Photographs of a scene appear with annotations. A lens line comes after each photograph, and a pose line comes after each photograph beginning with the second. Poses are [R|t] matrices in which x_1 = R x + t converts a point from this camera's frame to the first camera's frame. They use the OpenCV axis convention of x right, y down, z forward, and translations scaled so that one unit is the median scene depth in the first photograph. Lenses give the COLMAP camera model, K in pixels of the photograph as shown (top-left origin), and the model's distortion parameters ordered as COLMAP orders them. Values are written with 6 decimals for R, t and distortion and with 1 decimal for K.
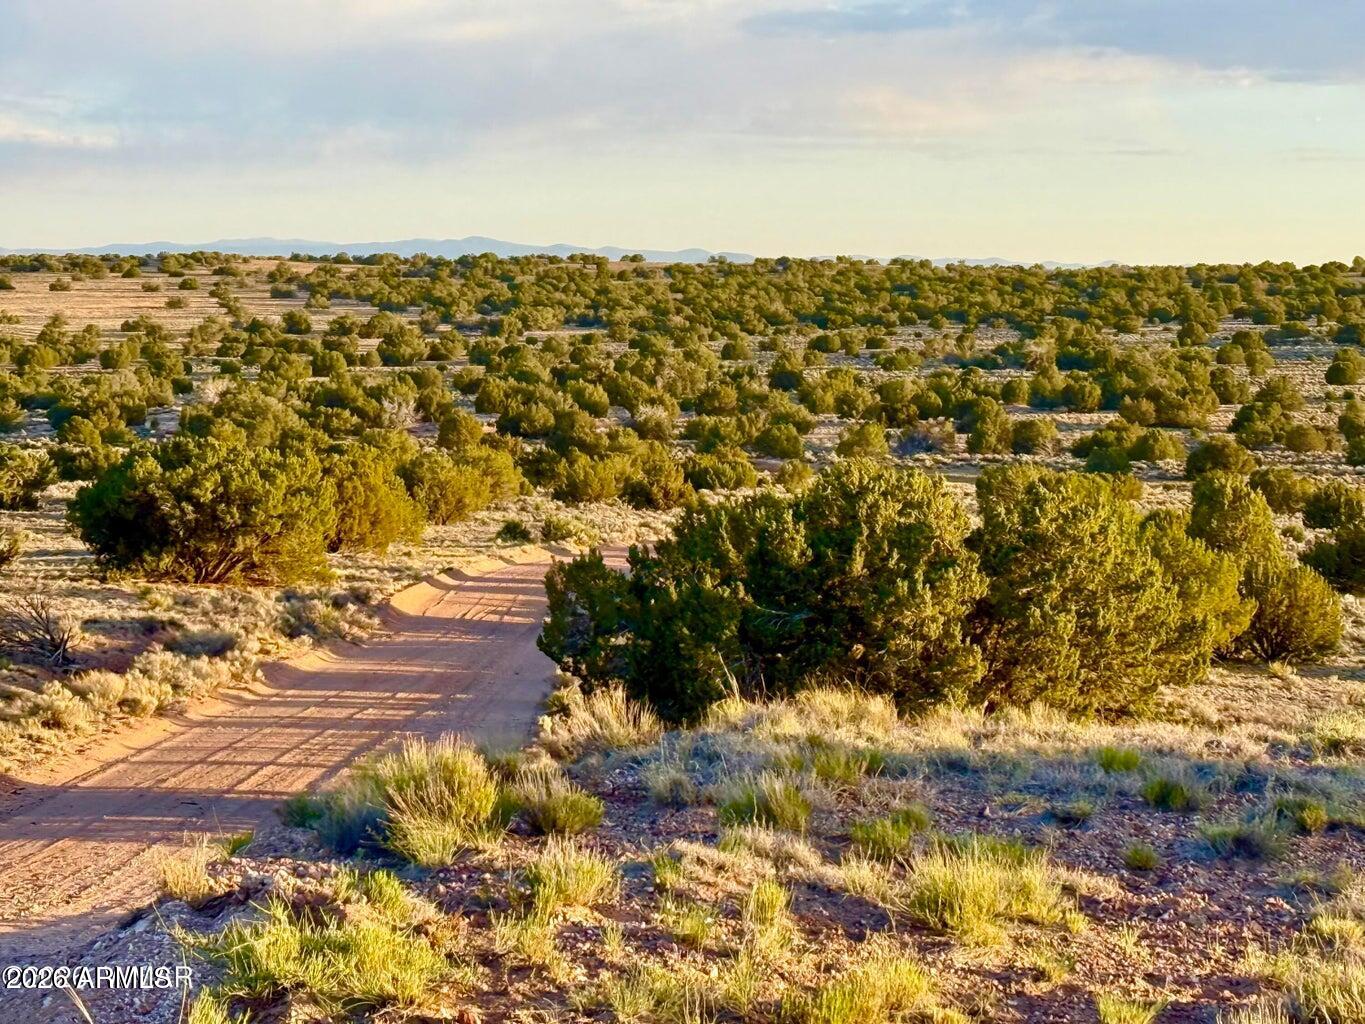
lens RADIAL K [[4280.3, 0, 705.7], [0, 4280.3, 510.7], [0, 0, 1]] dist [0.151427, 0.230326]
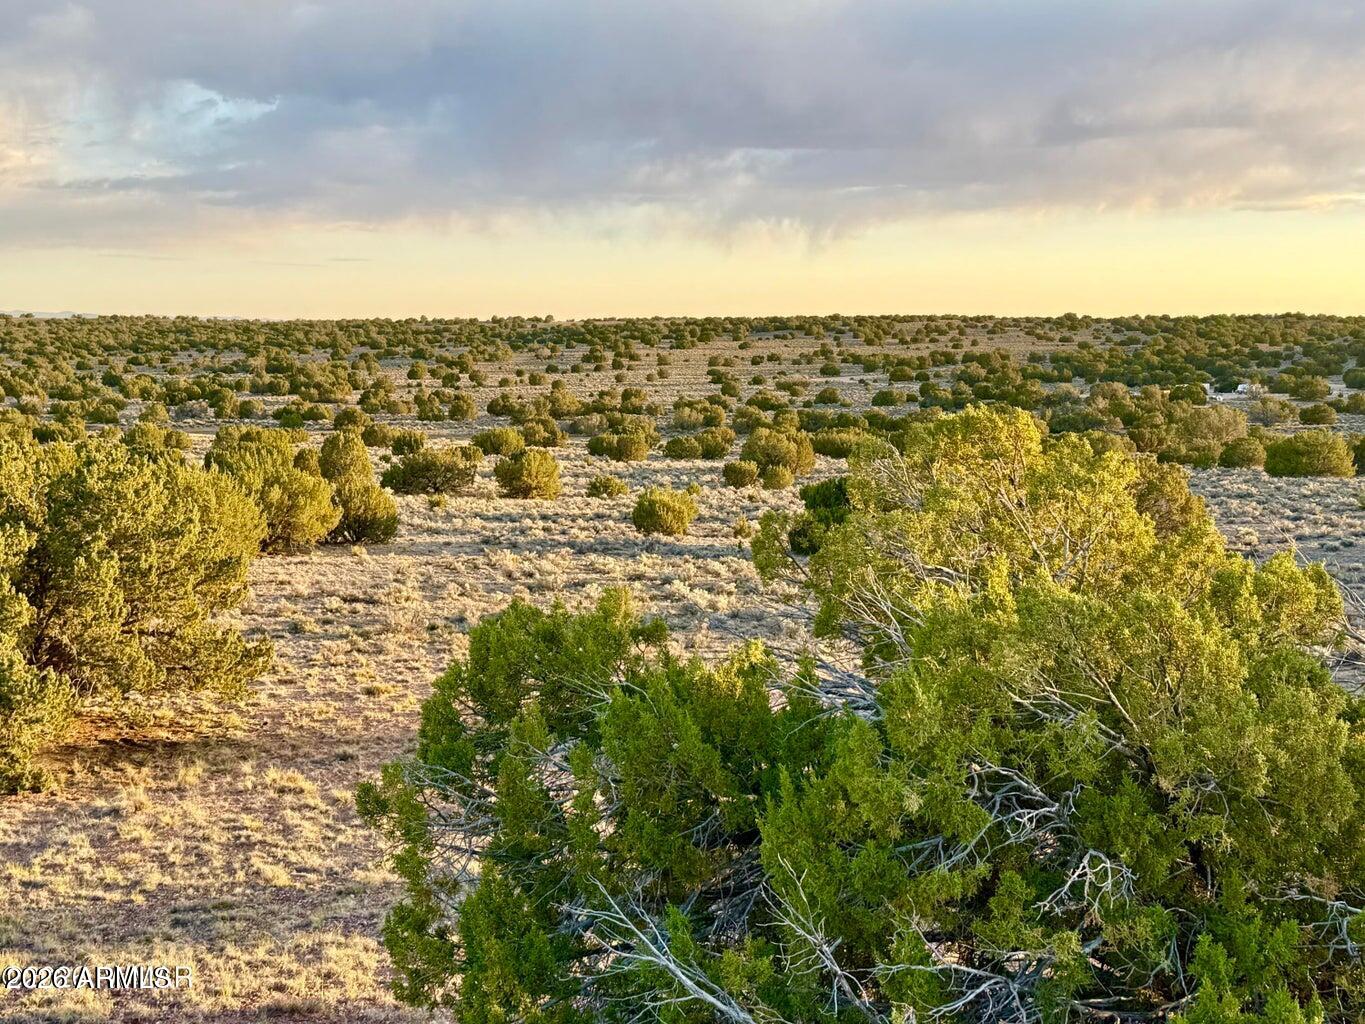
lens RADIAL K [[1783.2, 0, 685.2], [0, 1783.2, 534.7], [0, 0, 1]] dist [0.181199, -0.269325]
pose [[0.959789, -0.043009, 0.277410, 0.035877], [0.027920, 0.997919, 0.058118, -0.002642], [-0.279332, -0.048036, 0.958992, 0.176232]]
